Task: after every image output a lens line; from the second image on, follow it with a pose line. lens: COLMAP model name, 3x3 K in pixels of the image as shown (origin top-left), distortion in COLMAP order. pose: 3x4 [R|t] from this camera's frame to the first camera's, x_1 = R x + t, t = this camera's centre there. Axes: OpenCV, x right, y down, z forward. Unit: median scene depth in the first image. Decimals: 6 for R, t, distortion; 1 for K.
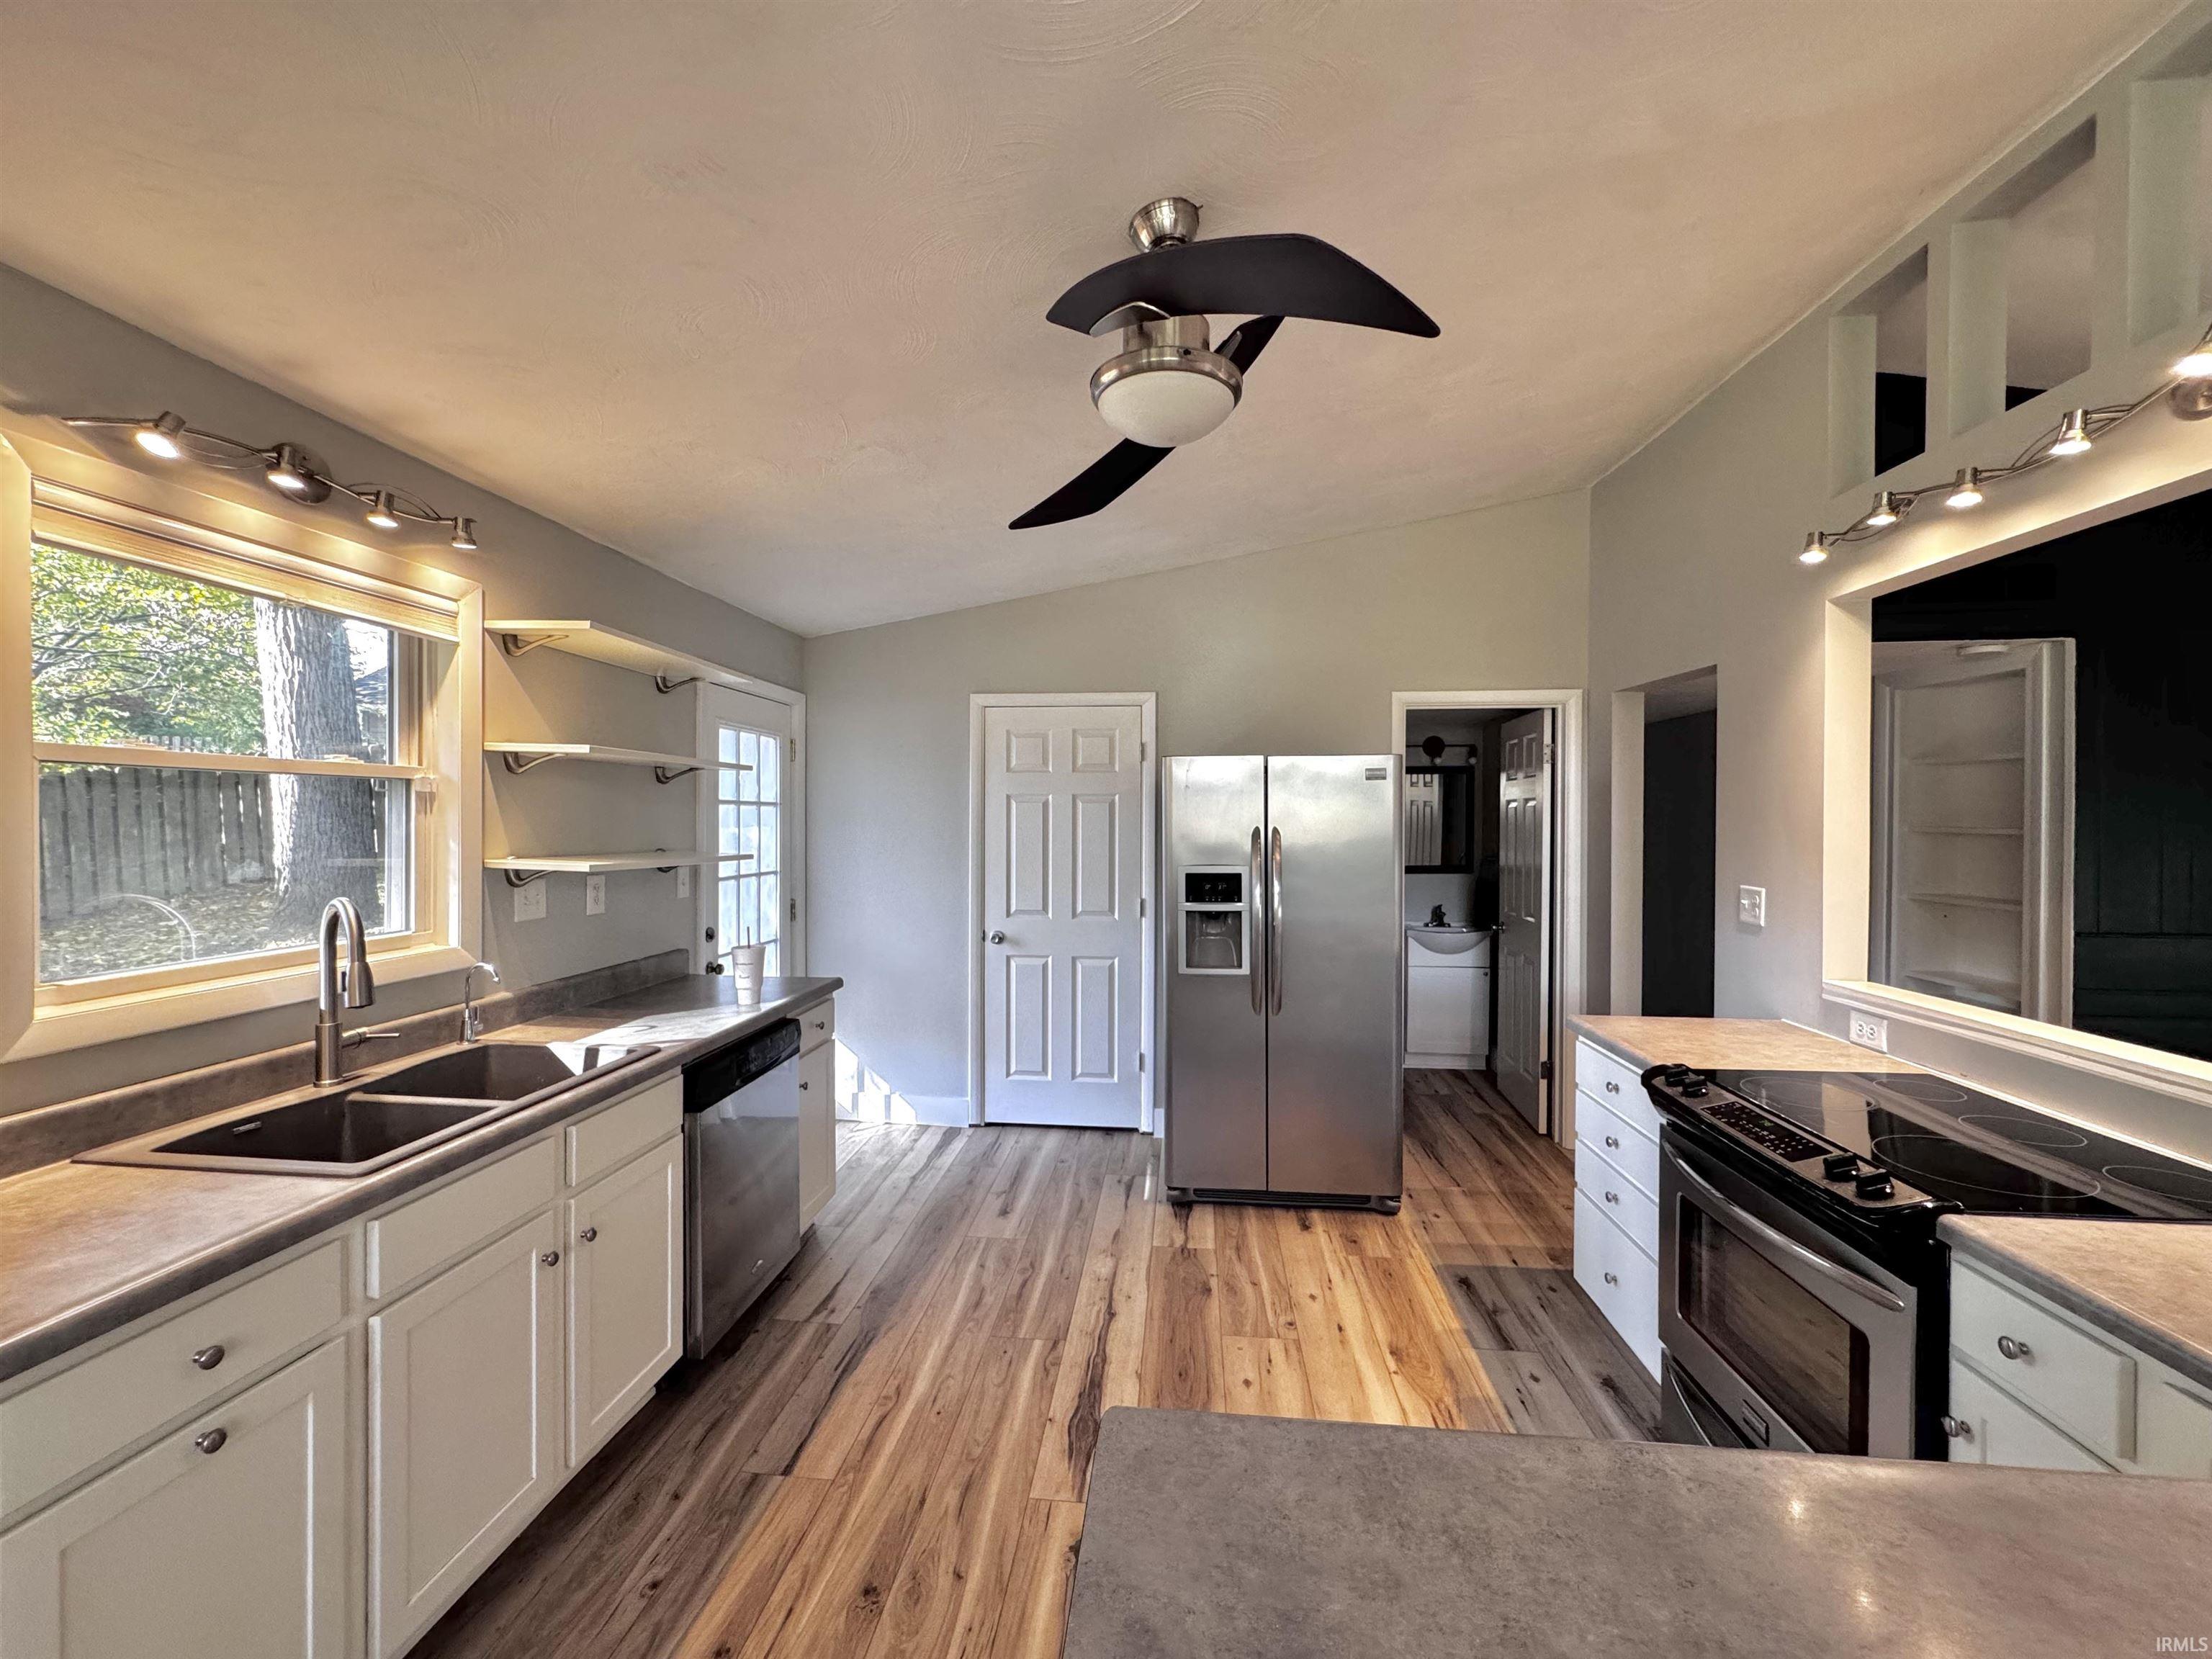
lens RADIAL K [[899.5, 0, 1106.0], [0, 899.5, 829.5], [0, 0, 1]] dist [-0.001306, -0.000012]
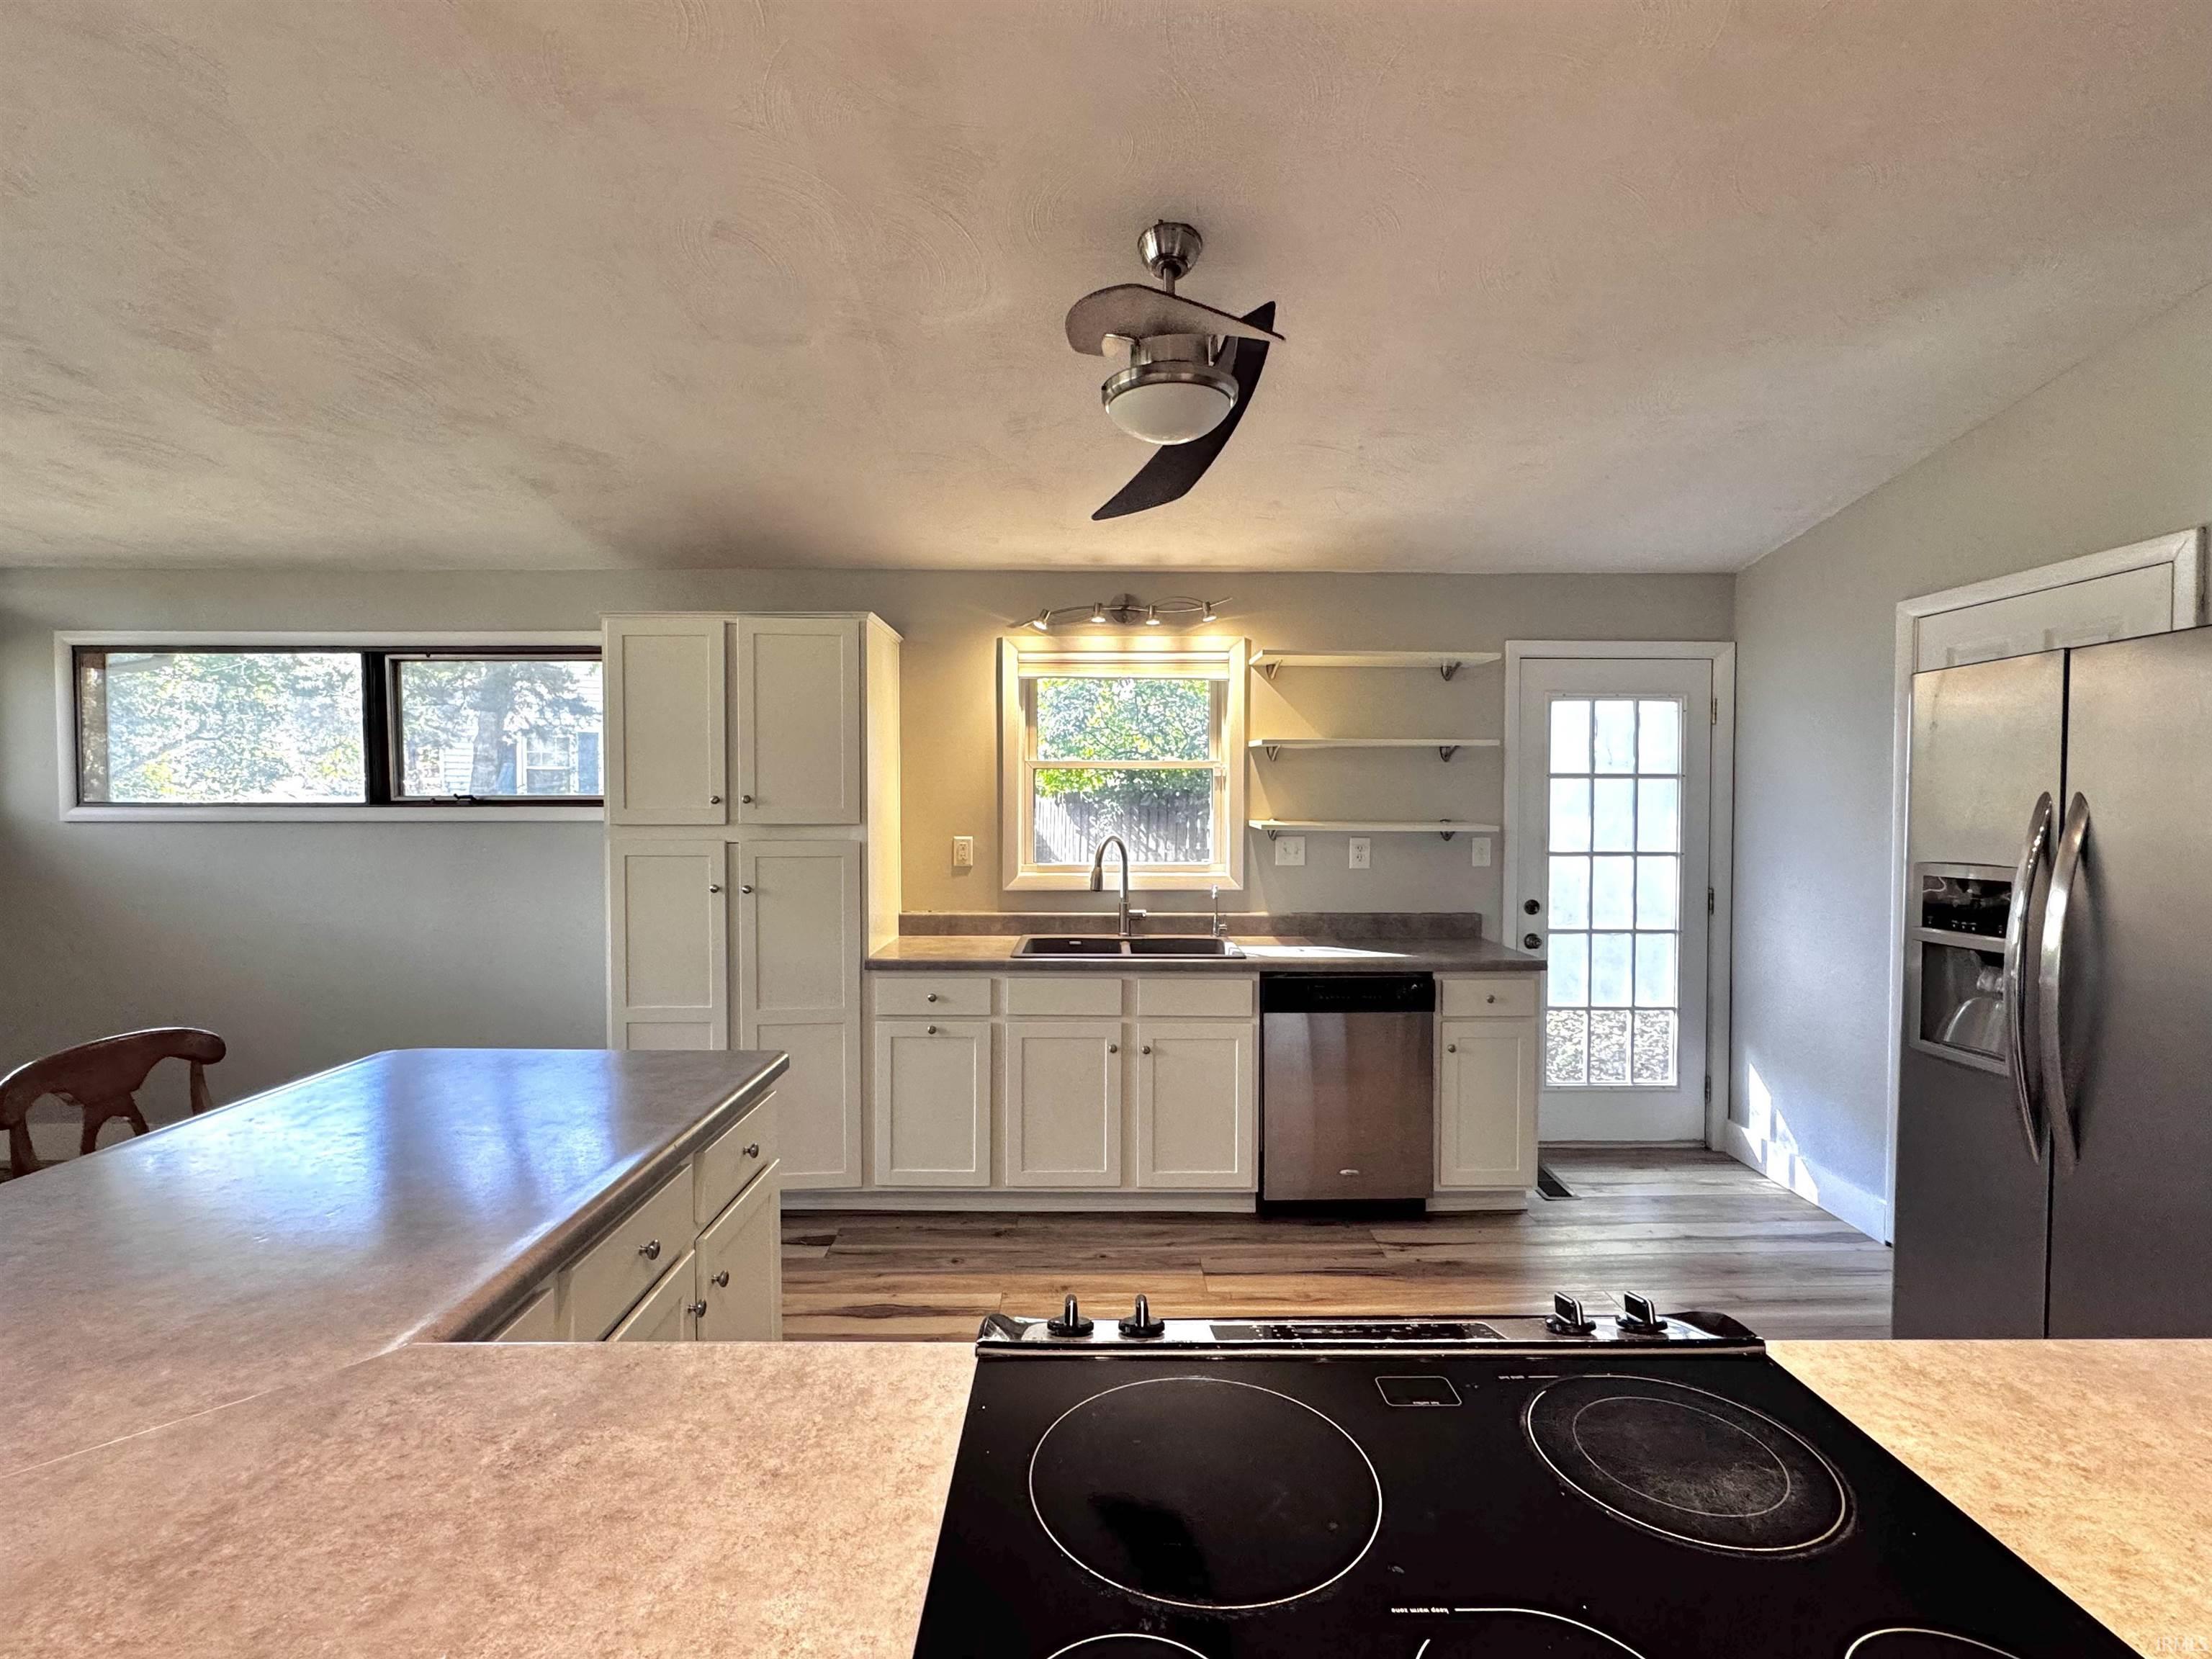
lens RADIAL K [[1035.8, 0, 1106.0], [0, 1035.8, 829.5], [0, 0, 1]] dist [0.001949, 0.000020]
pose [[0.097401, 0.018621, -0.995071, 0.884238], [-0.013068, 0.999763, 0.017430, 0.020071], [0.995159, 0.011305, 0.097621, 0.528429]]
